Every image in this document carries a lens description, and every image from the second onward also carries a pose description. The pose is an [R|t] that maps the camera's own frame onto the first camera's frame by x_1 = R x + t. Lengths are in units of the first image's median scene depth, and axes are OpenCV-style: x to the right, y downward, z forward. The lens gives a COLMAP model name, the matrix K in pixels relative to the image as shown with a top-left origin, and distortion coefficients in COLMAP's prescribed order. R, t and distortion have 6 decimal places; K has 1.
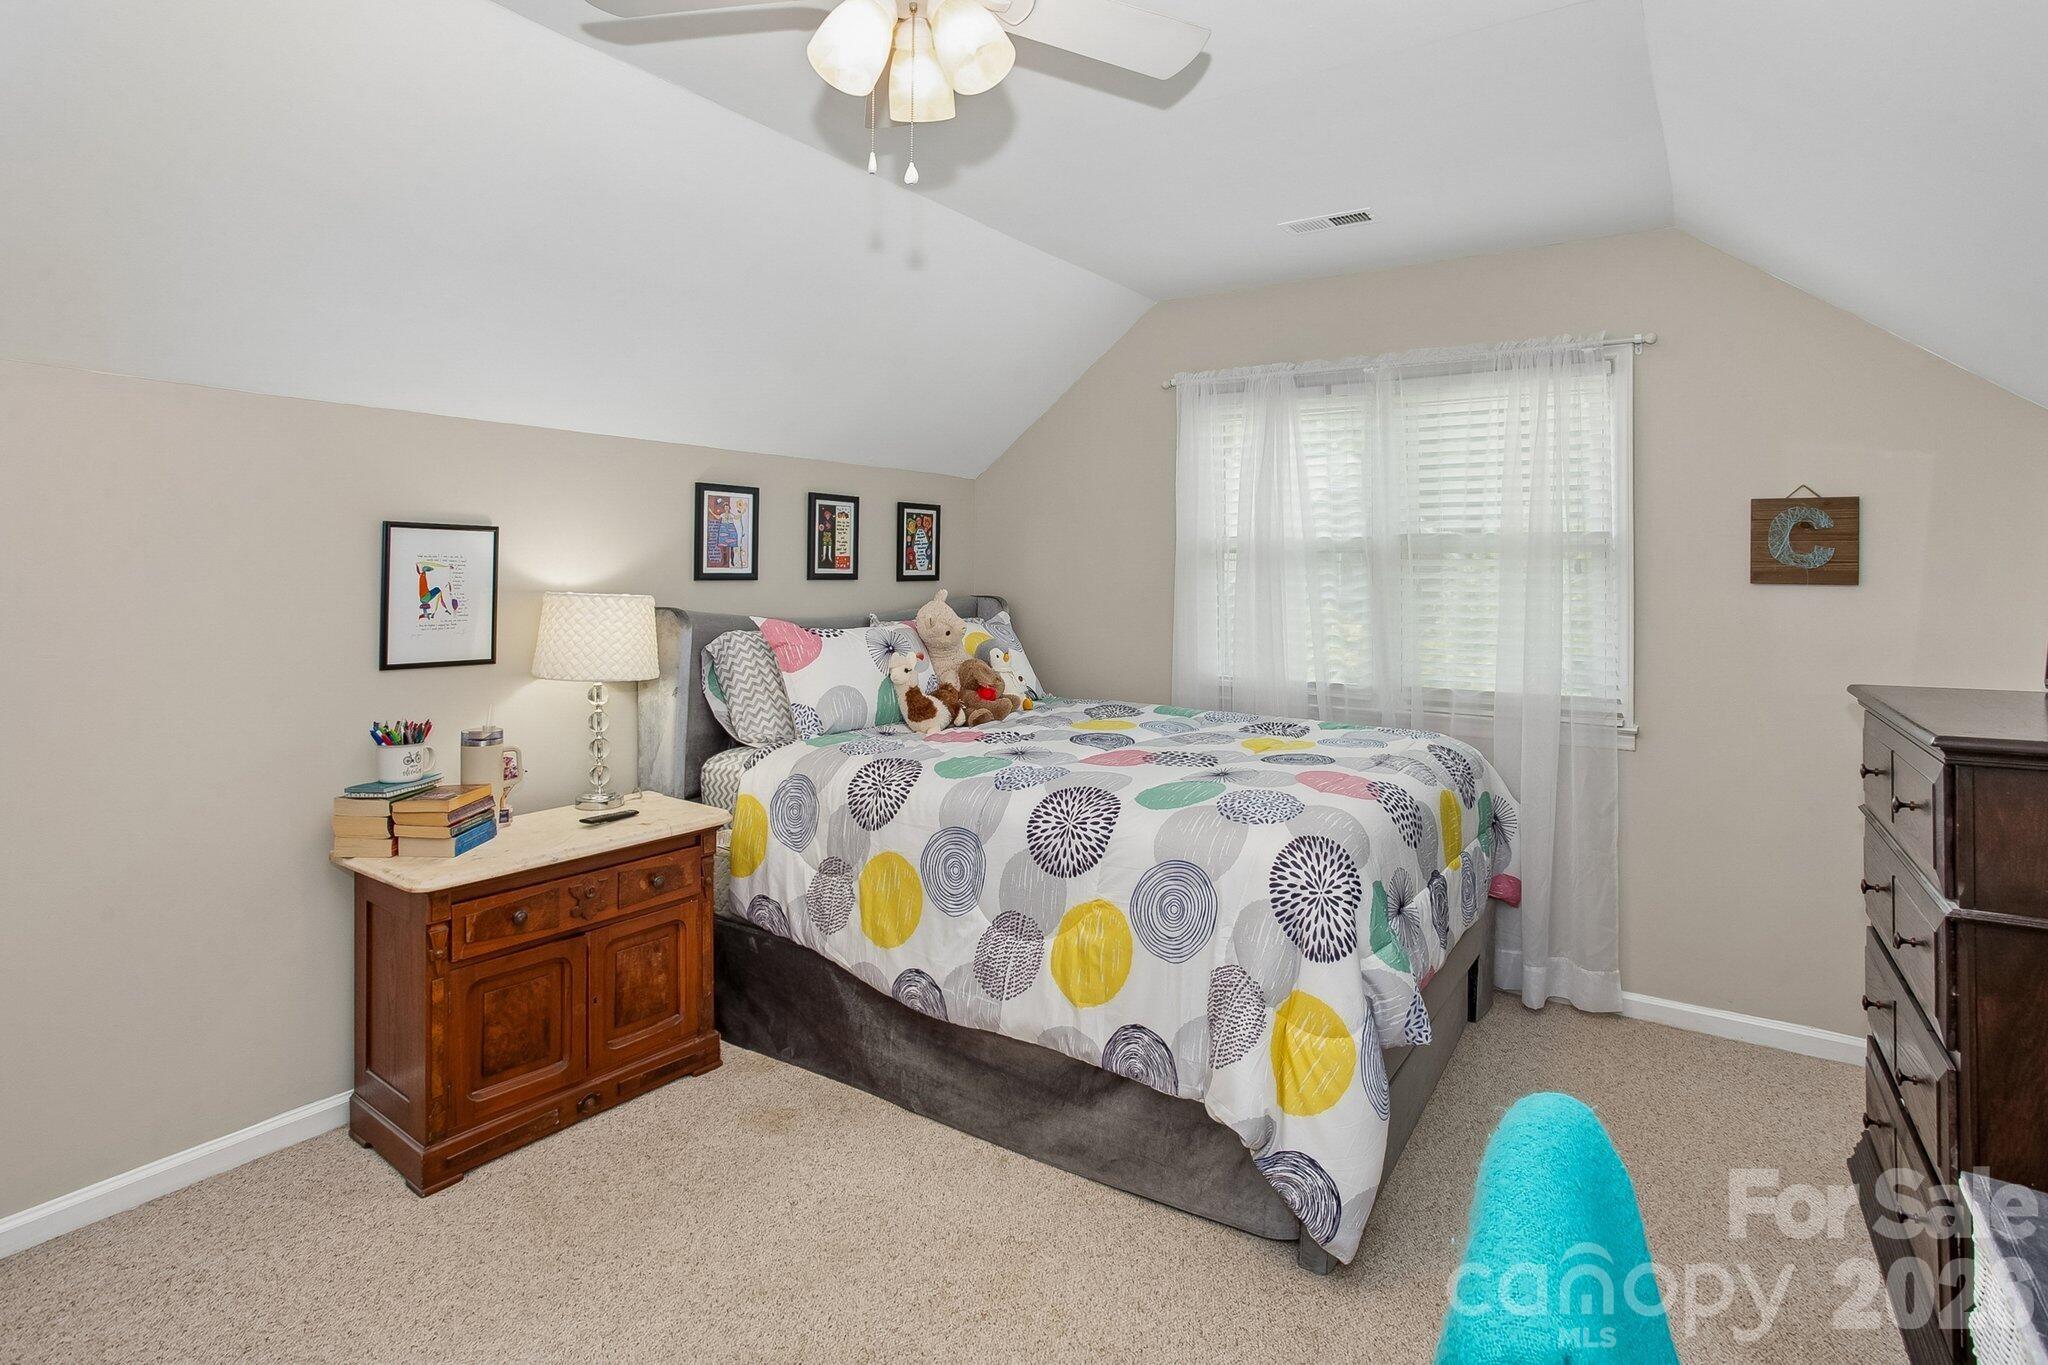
lens RADIAL K [[1030.2, 0, 1016.5], [0, 1030.2, 613.1], [0, 0, 1]] dist [-0.075819, 0.027679]
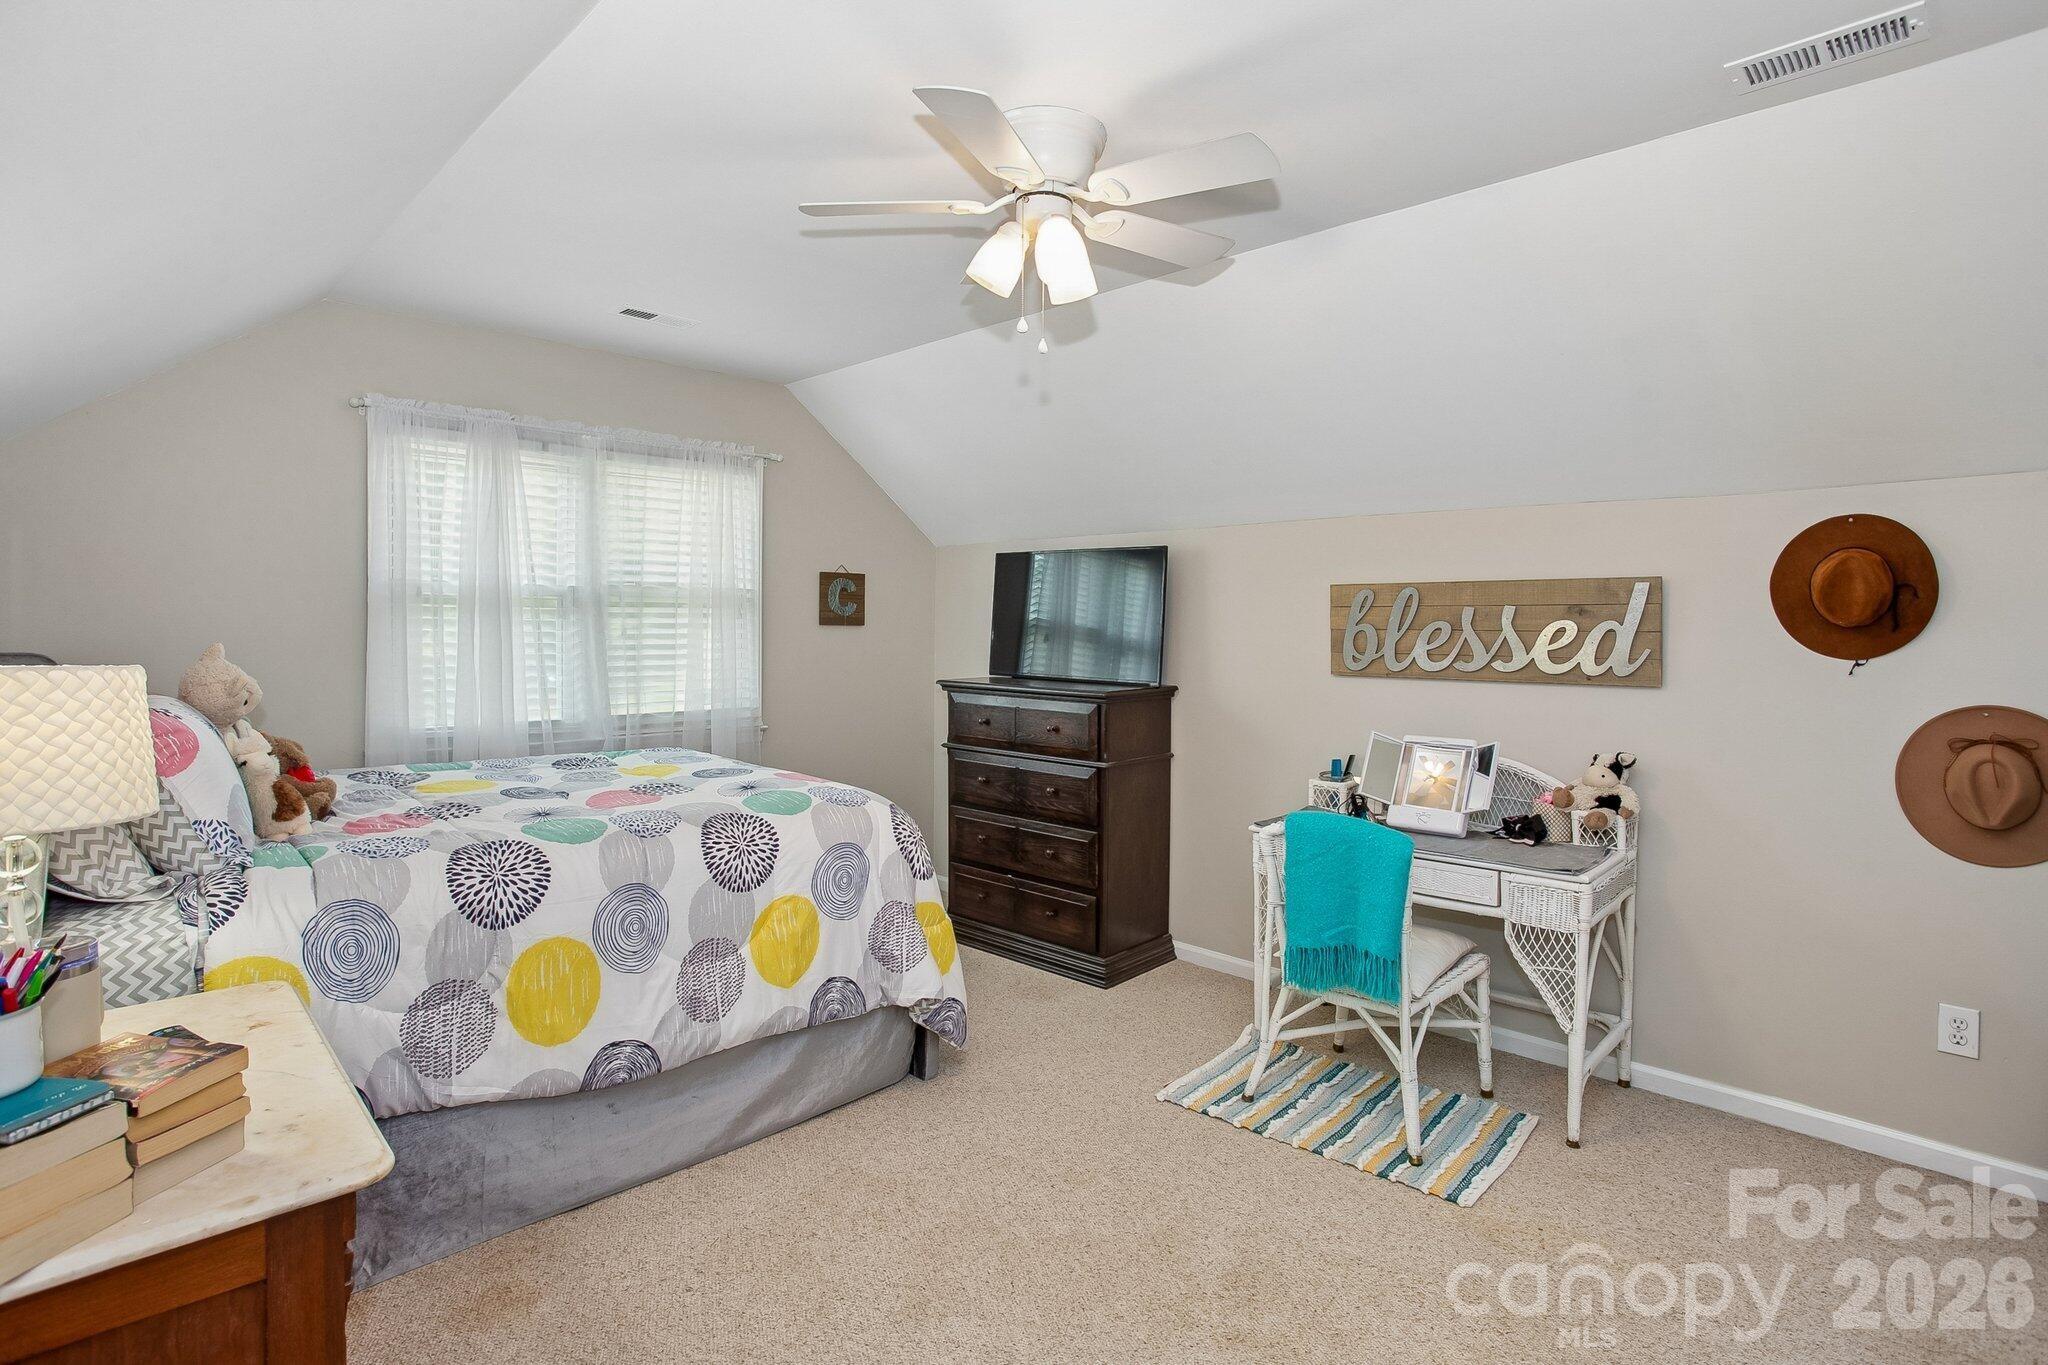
lens RADIAL K [[1016.6, 0, 1024.0], [0, 1016.6, 682.5], [0, 0, 1]] dist [-0.069231, 0.024872]
pose [[0.191308, -0.064330, 0.979420, -0.787046], [0.023709, 0.997862, 0.060910, -0.029603], [-0.981244, 0.011568, 0.192424, 0.378533]]
